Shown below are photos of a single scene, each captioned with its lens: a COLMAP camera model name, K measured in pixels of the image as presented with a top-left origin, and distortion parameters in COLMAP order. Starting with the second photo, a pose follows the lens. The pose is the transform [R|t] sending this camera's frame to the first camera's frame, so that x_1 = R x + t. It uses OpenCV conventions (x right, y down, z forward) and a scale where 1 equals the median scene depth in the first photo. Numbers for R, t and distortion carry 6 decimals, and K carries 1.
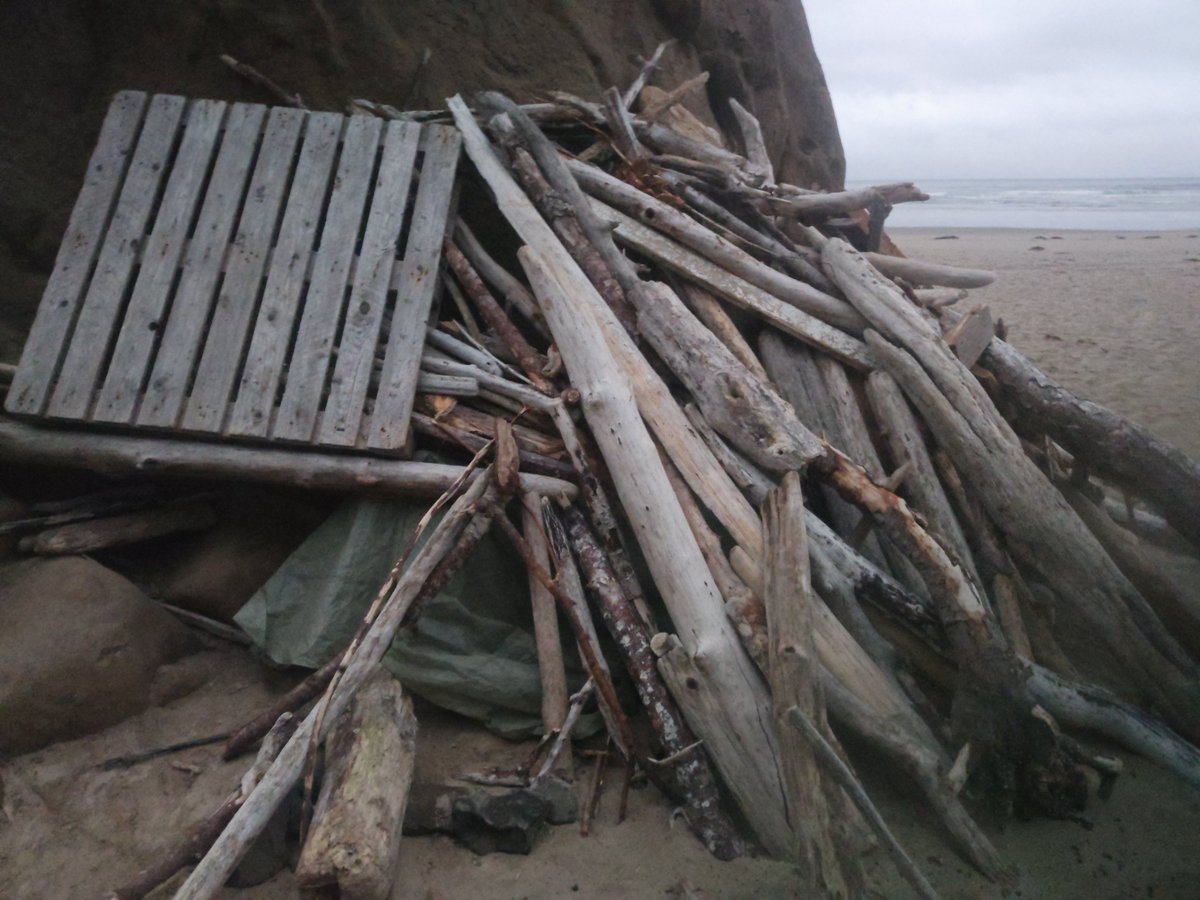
lens RADIAL K [[861.1, 0, 600.0], [0, 861.1, 450.0], [0, 0, 1]] dist [0.047359, -0.107013]
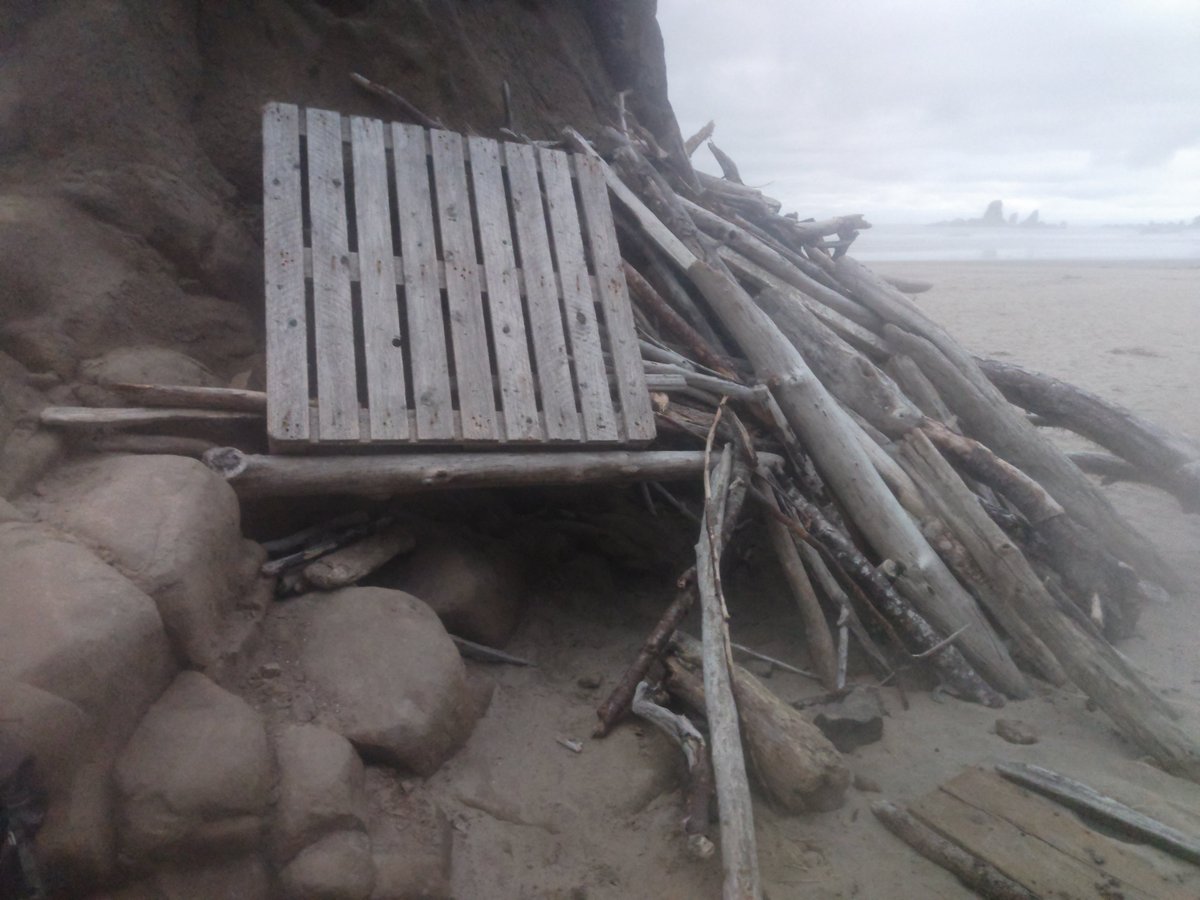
lens RADIAL K [[832.4, 0, 599.6], [0, 832.4, 464.2], [0, 0, 1]] dist [0.068807, -0.178169]
pose [[0.908936, -0.106897, 0.403000, -0.704196], [0.117136, 0.993116, -0.000765, 0.022588], [-0.400144, 0.047901, 0.915200, 0.037451]]
